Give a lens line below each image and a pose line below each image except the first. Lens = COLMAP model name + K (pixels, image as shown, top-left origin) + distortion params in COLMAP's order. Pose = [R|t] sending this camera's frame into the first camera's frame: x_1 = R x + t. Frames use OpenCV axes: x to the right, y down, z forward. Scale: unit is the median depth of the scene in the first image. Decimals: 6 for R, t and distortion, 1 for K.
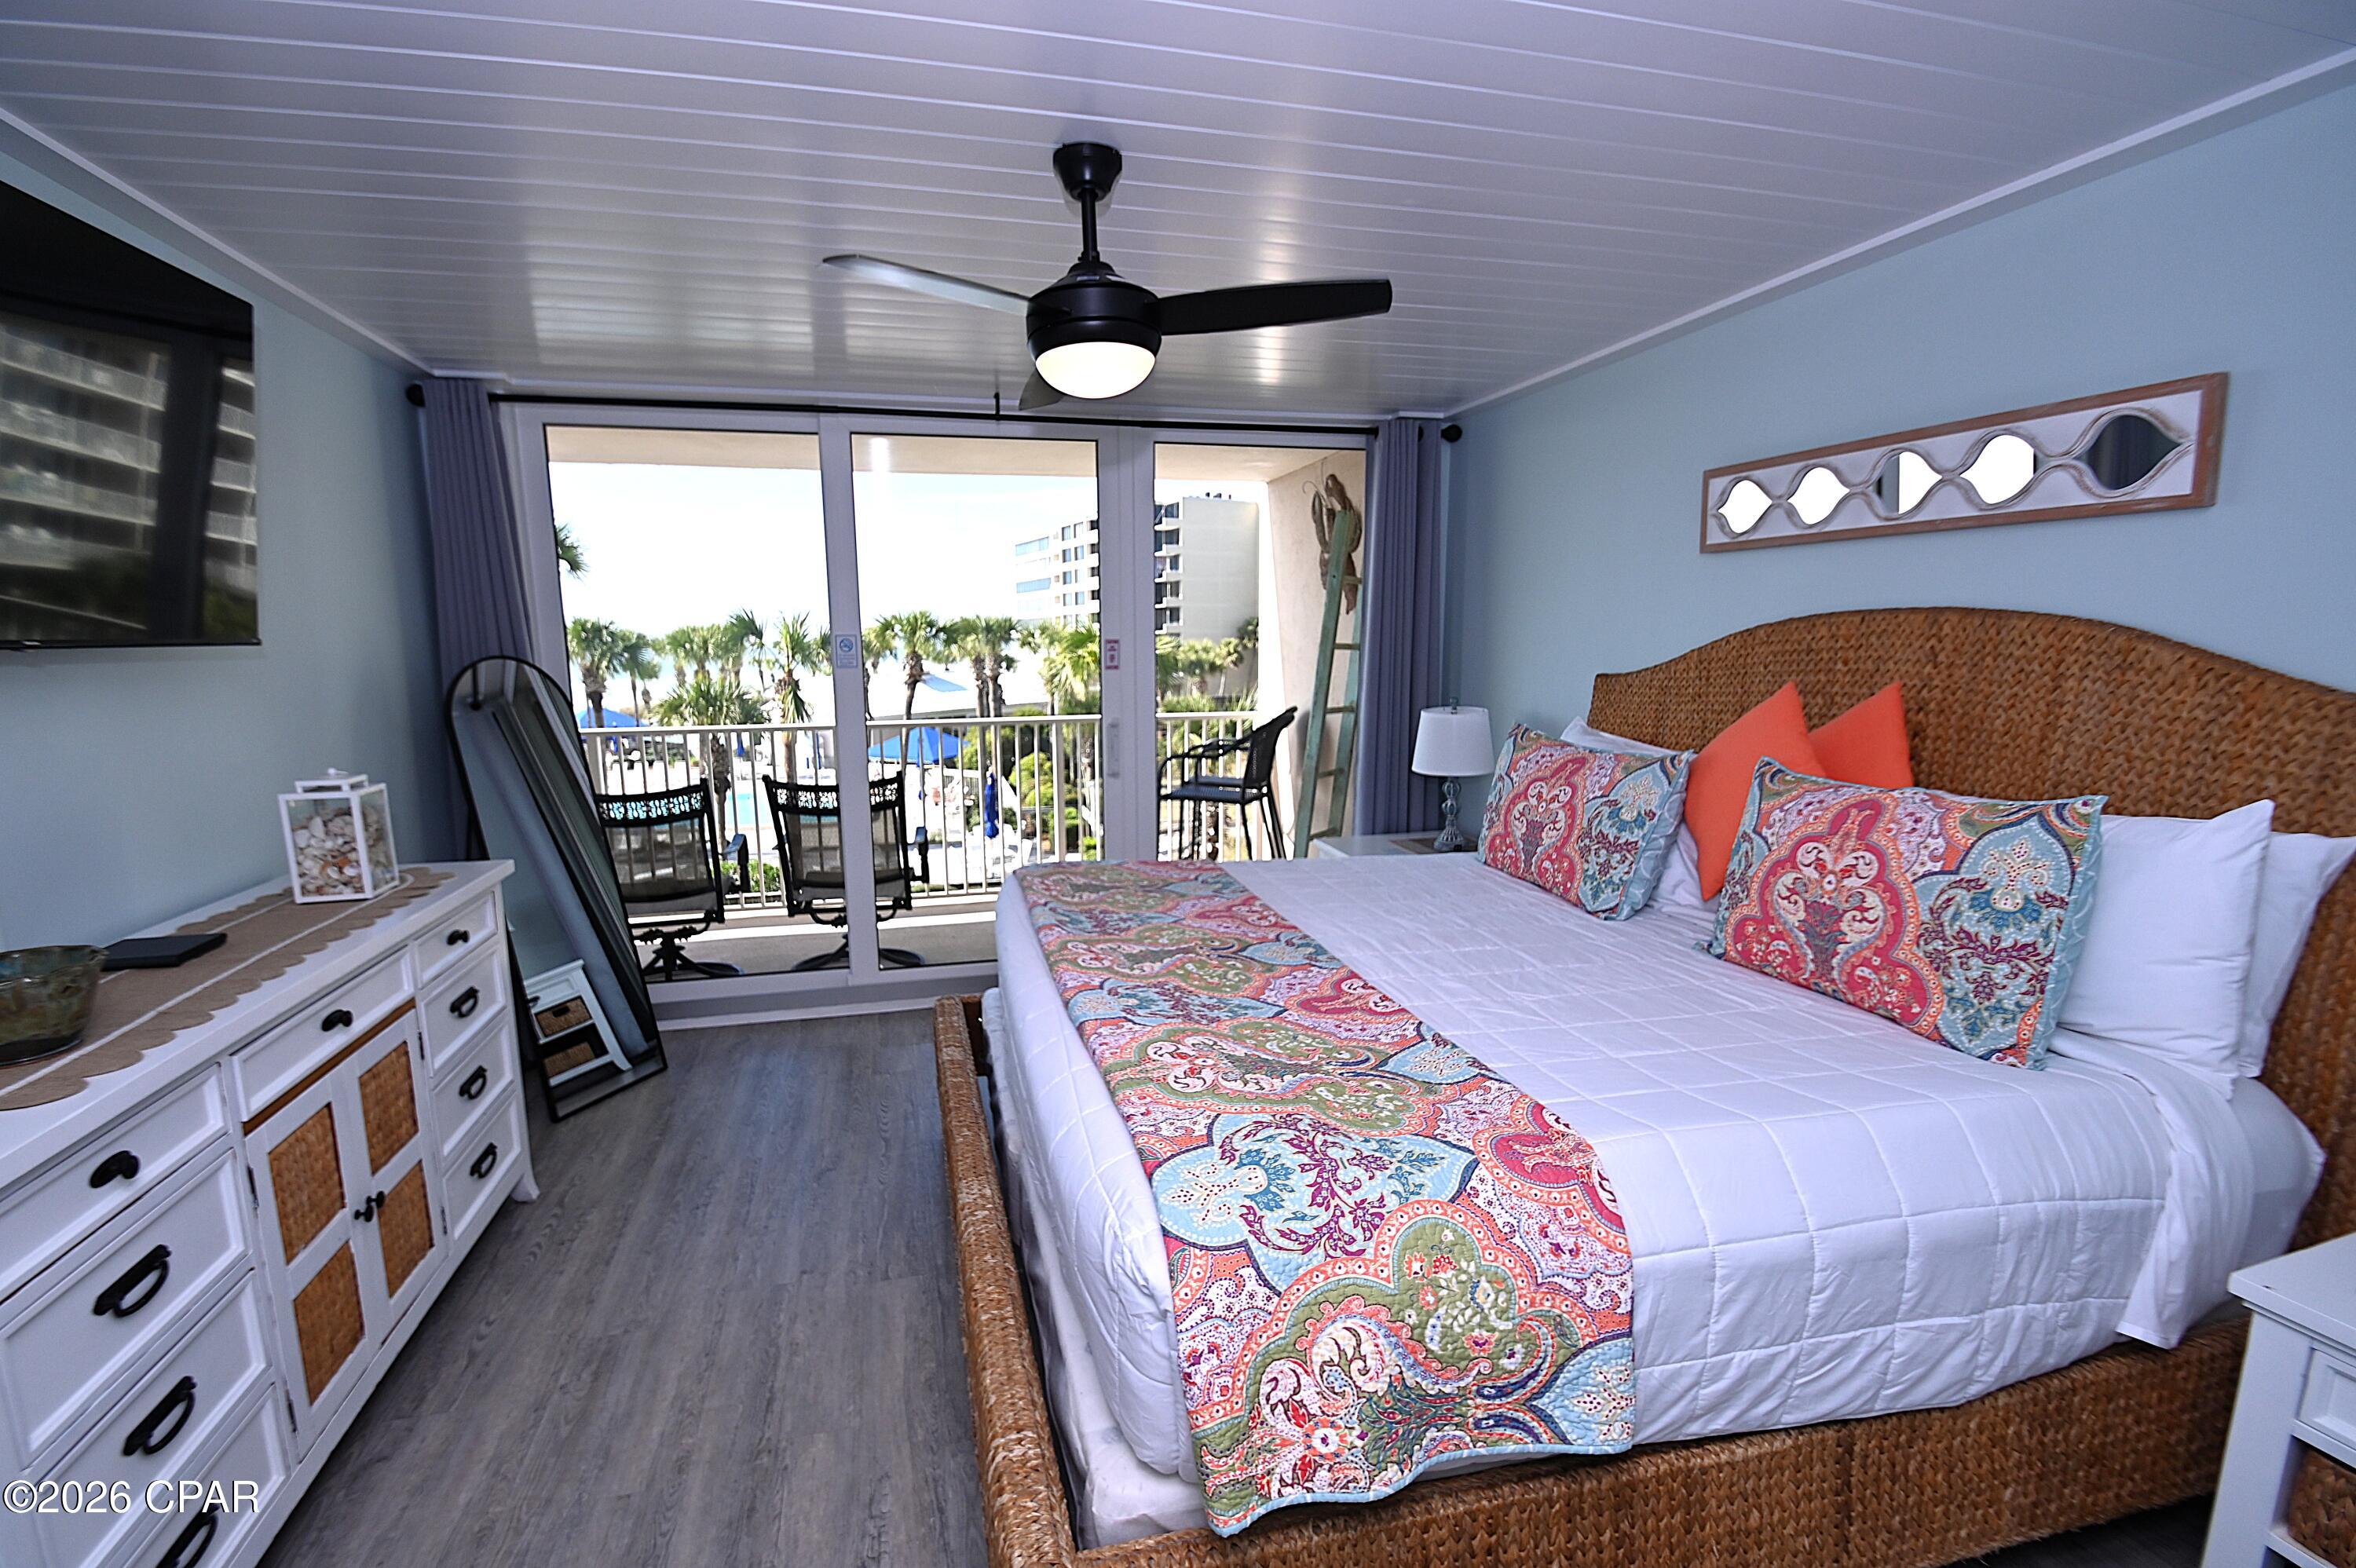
lens RADIAL K [[1035.1, 0, 1142.4], [0, 1035.1, 809.7], [0, 0, 1]] dist [0.002984, -0.010513]
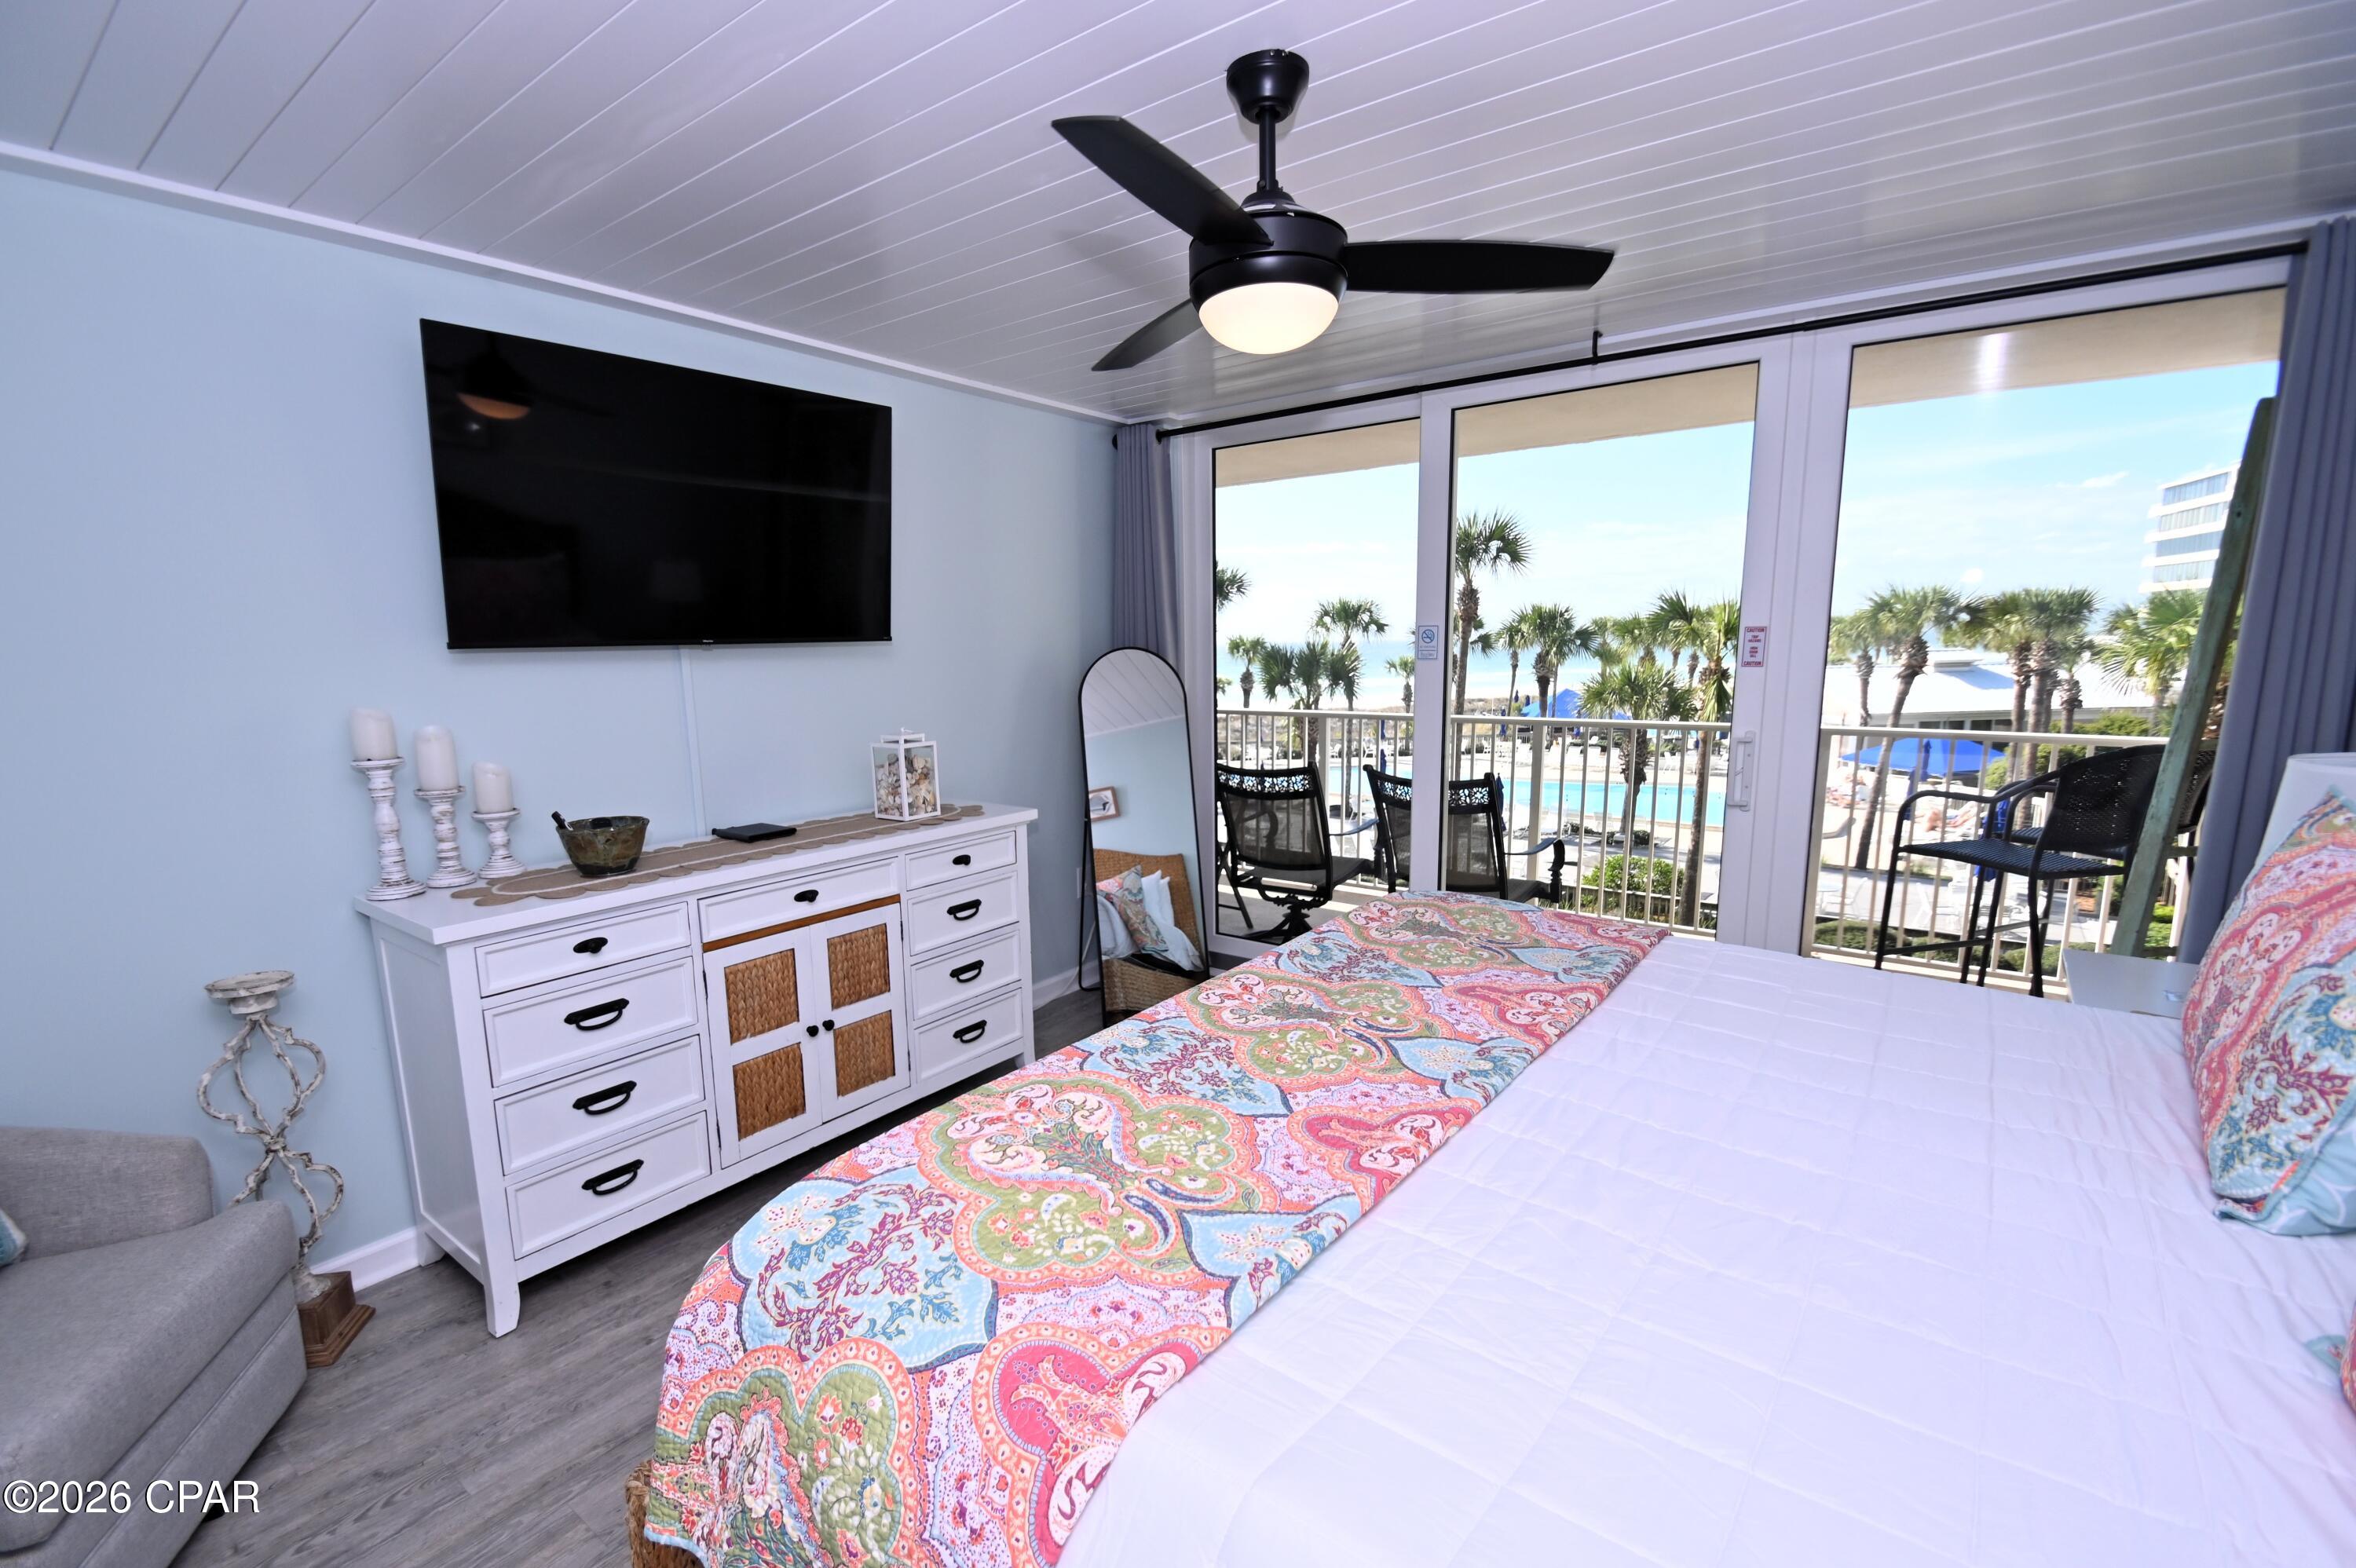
lens RADIAL K [[1037.1, 0, 1153.1], [0, 1037.1, 803.7], [0, 0, 1]] dist [0.010167, -0.014827]
pose [[0.628833, 0.120328, -0.768174, 0.570461], [-0.114284, 0.991526, 0.061760, -0.066021], [0.769096, 0.048953, 0.637256, 0.370963]]
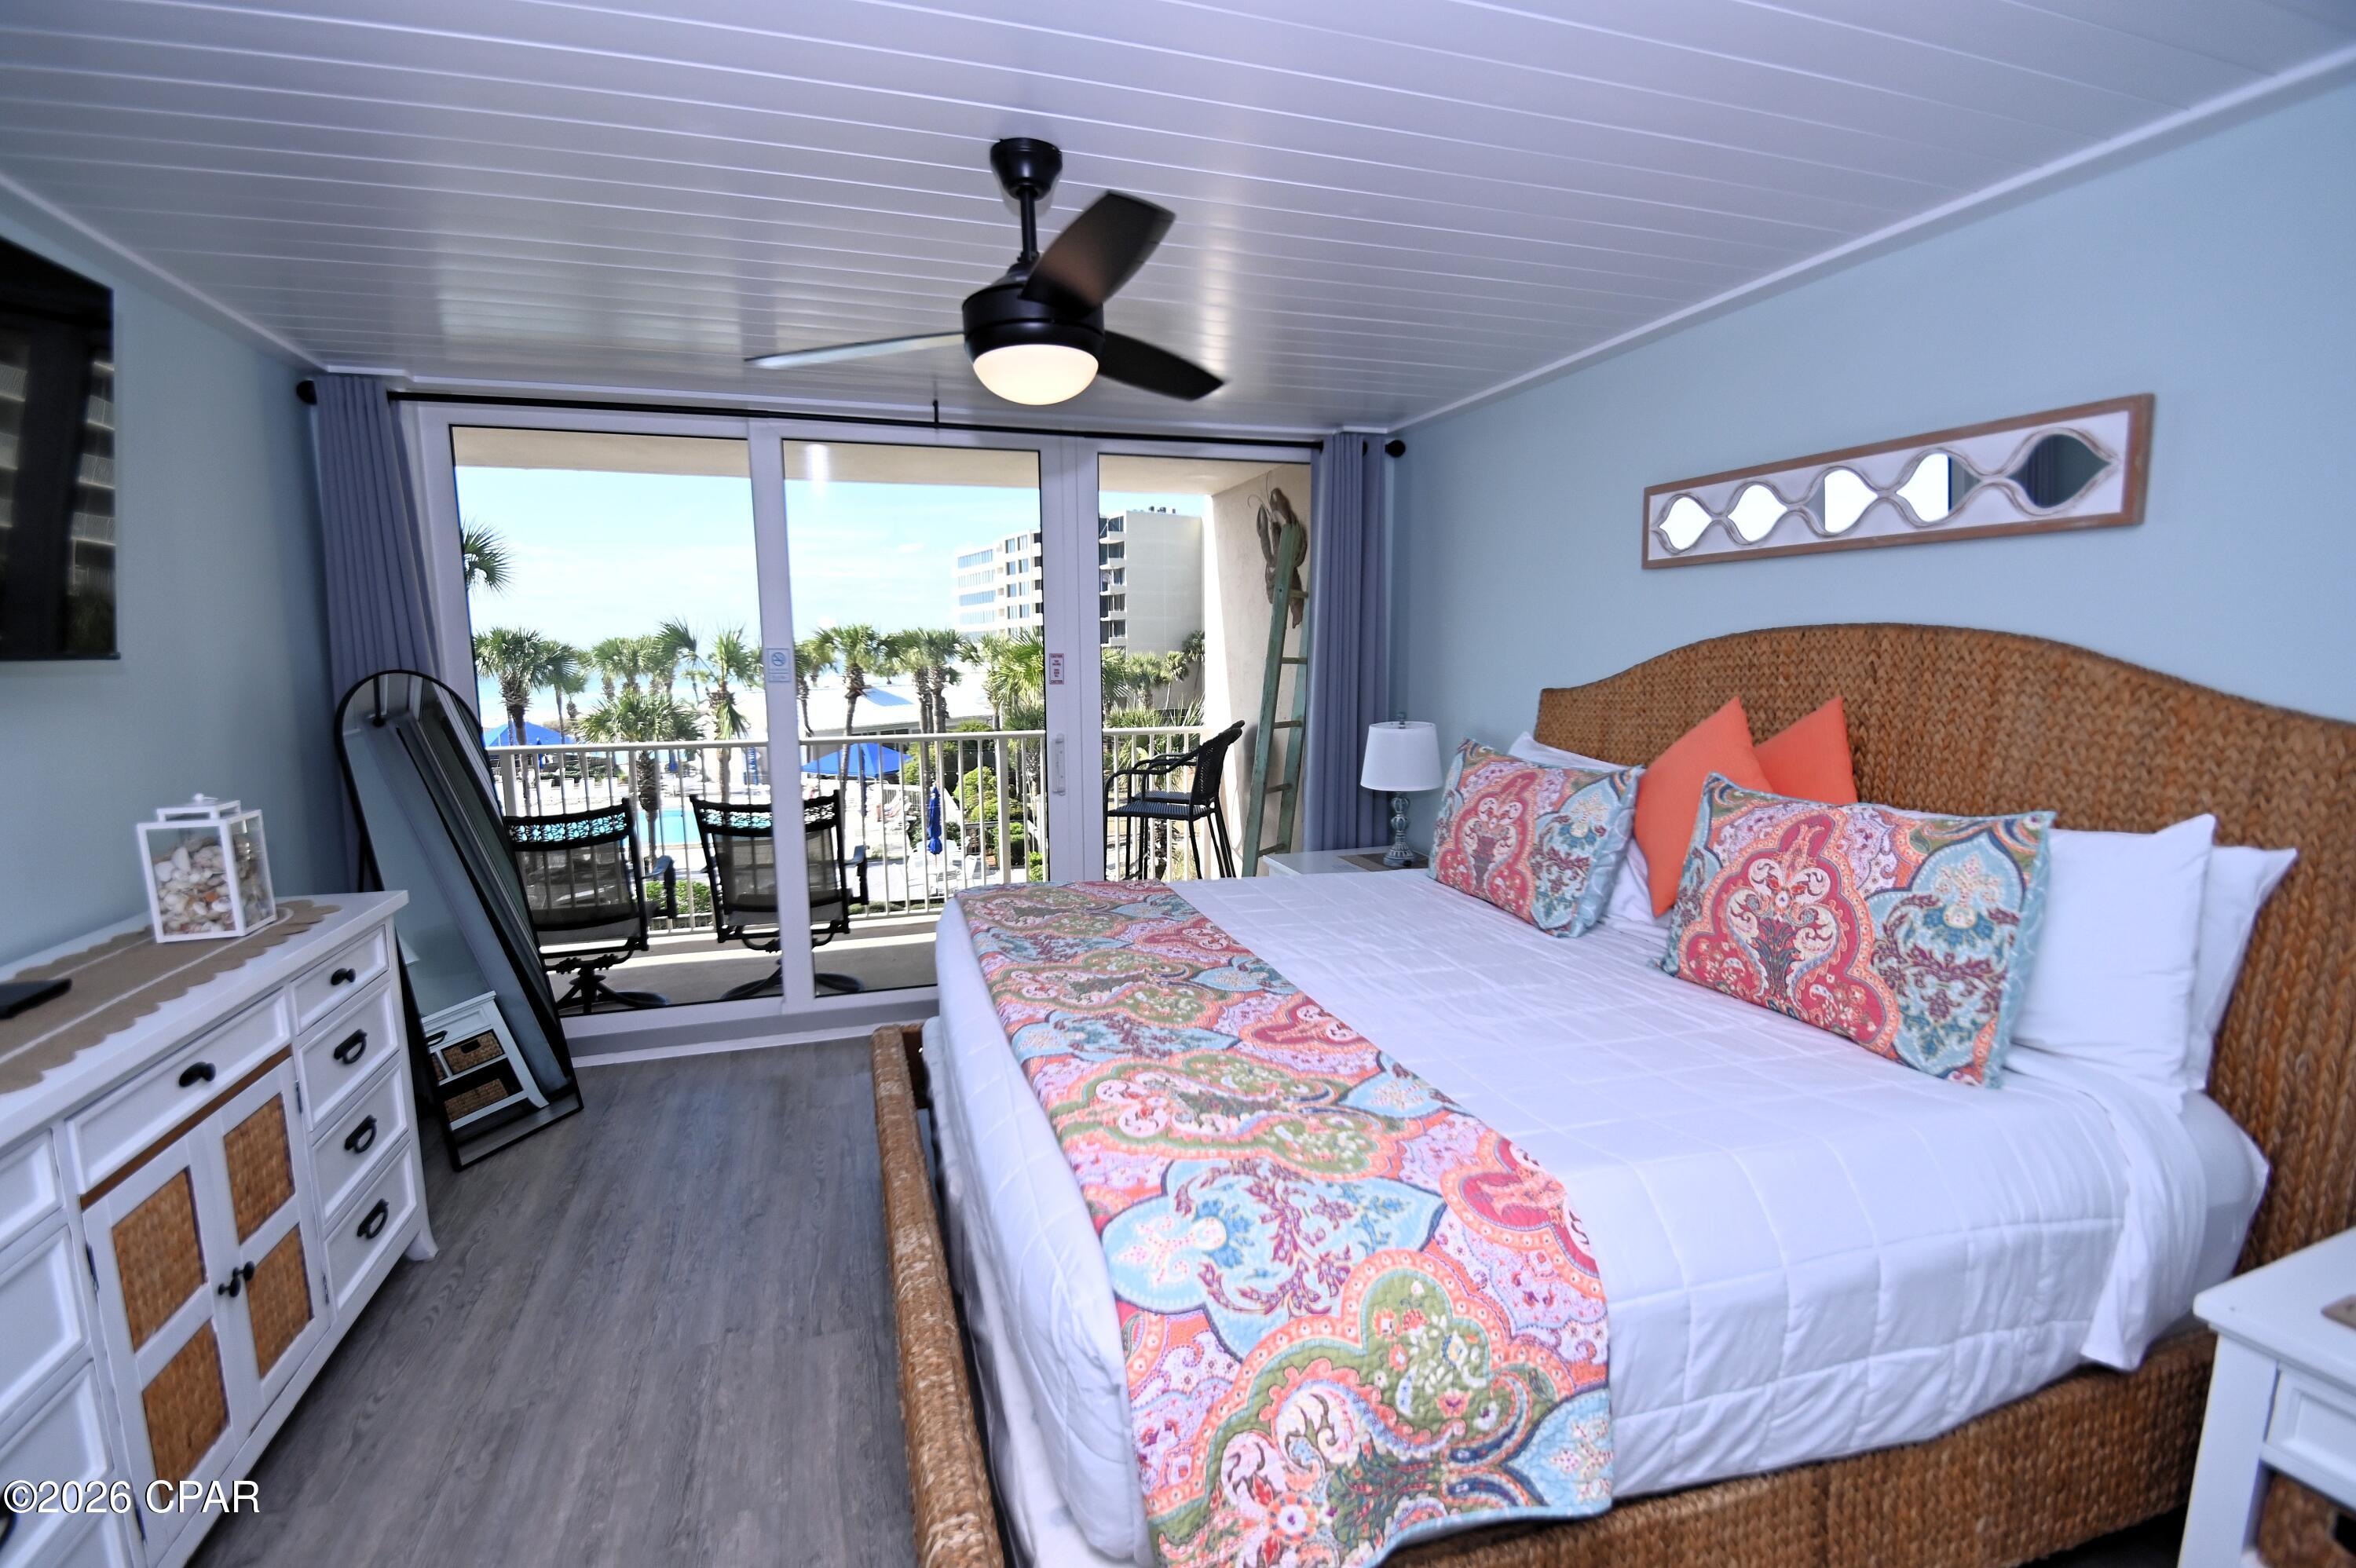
lens RADIAL K [[1037.1, 0, 1153.1], [0, 1037.1, 803.7], [0, 0, 1]] dist [0.010167, -0.014827]
pose [[0.998044, -0.007440, 0.062075, -0.000114], [0.008572, 0.999802, -0.017978, -0.008288], [-0.061929, 0.018475, 0.997910, 0.037334]]
